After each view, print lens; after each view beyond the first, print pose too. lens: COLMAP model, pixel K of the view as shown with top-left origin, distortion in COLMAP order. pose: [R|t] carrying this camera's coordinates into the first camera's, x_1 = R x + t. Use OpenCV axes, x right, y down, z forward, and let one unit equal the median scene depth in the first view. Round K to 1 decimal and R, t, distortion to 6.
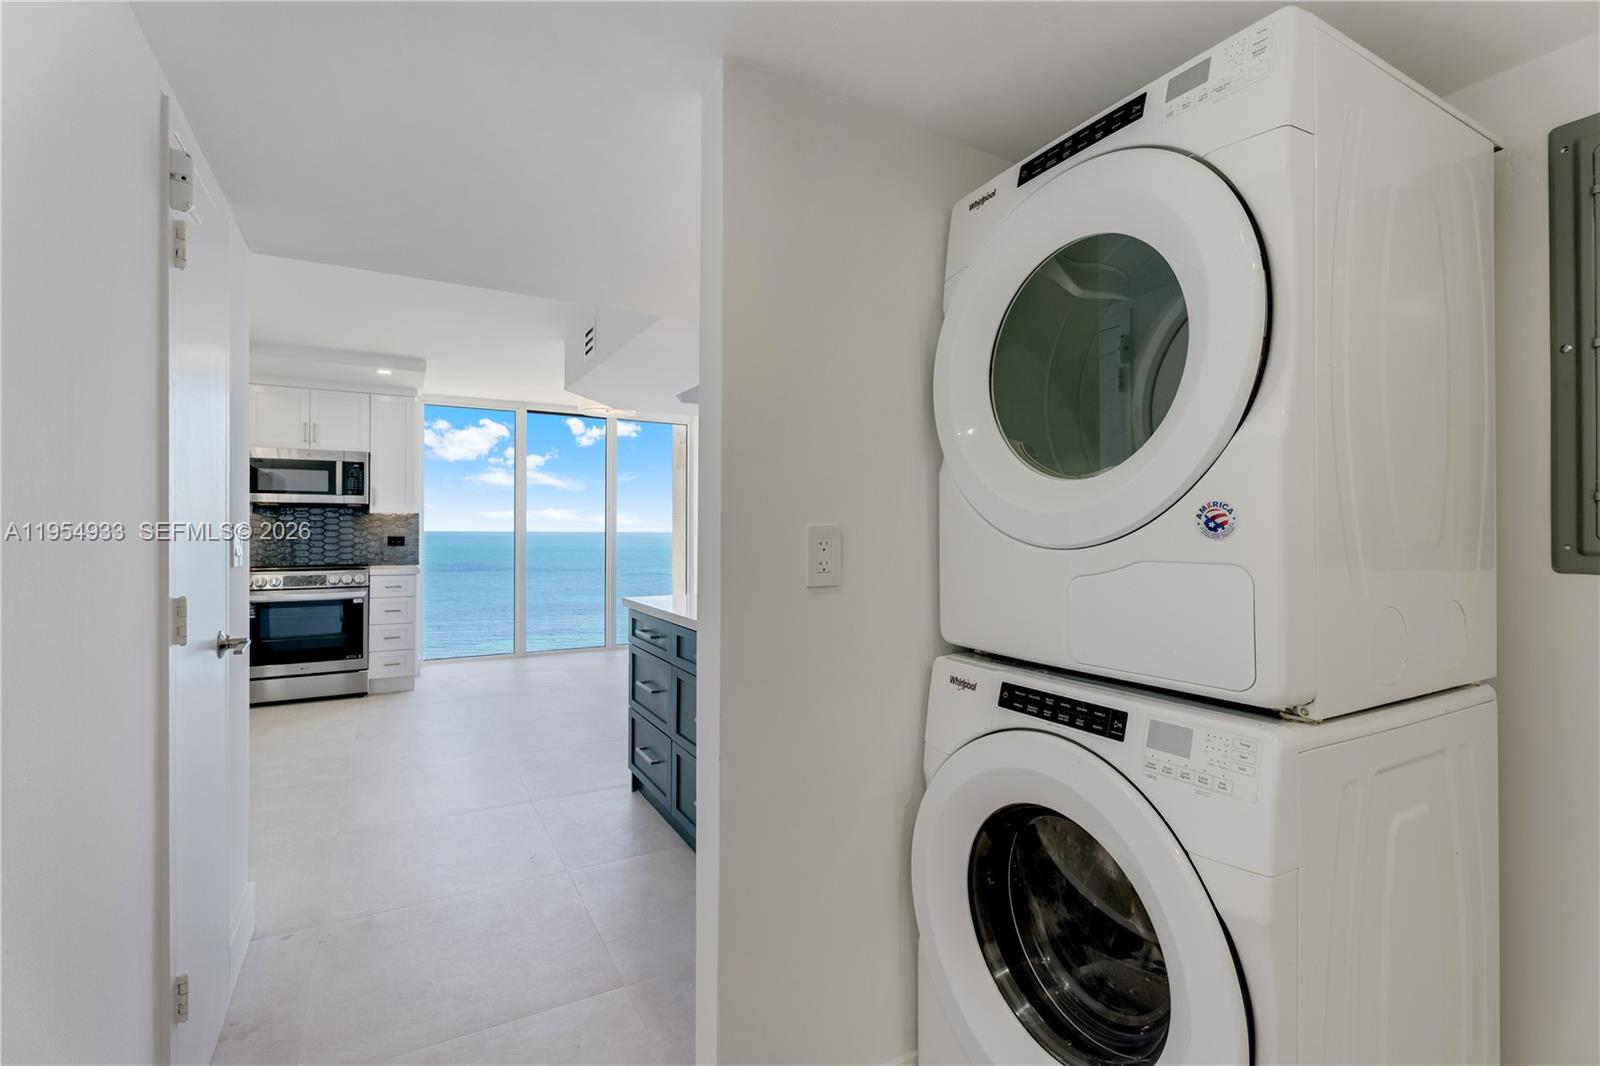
lens RADIAL K [[710.1, 0, 791.3], [0, 710.1, 528.1], [0, 0, 1]] dist [0.003377, 0.000697]
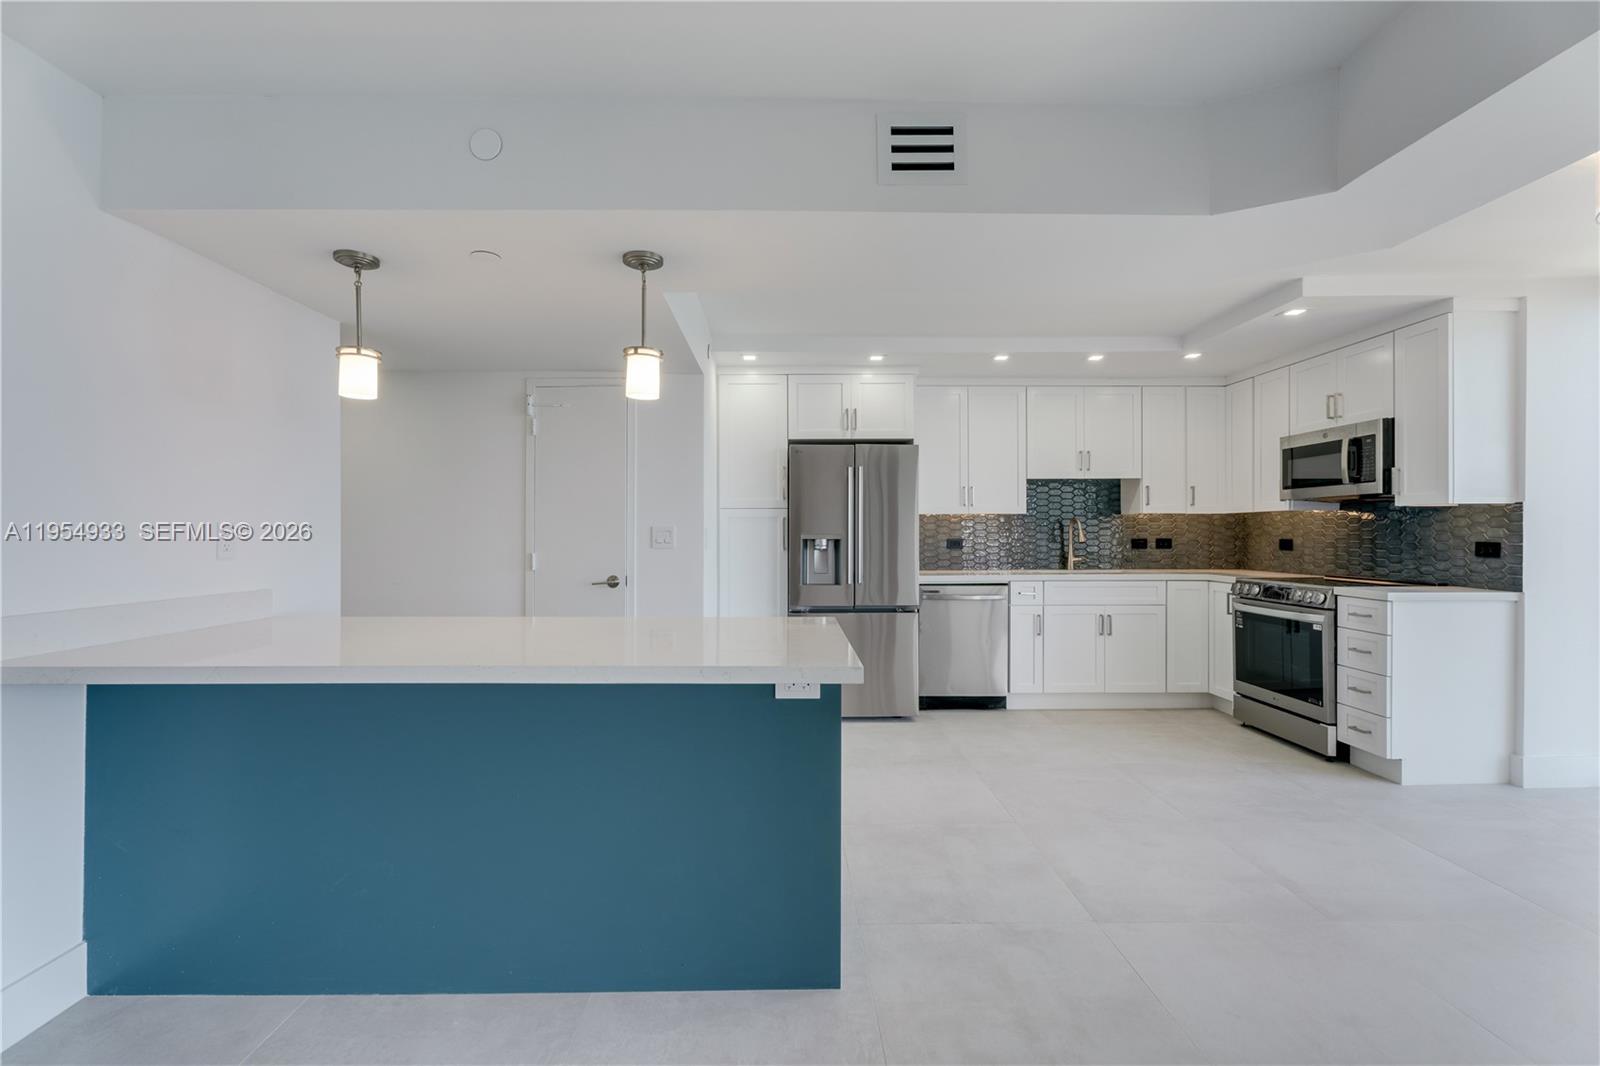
lens RADIAL K [[710.1, 0, 791.3], [0, 710.1, 528.1], [0, 0, 1]] dist [0.003377, 0.000697]
pose [[-0.475496, -0.009294, -0.879669, 0.287883], [-0.001459, 0.999951, -0.009776, 0.007513], [0.879716, -0.003364, -0.475487, 0.838452]]
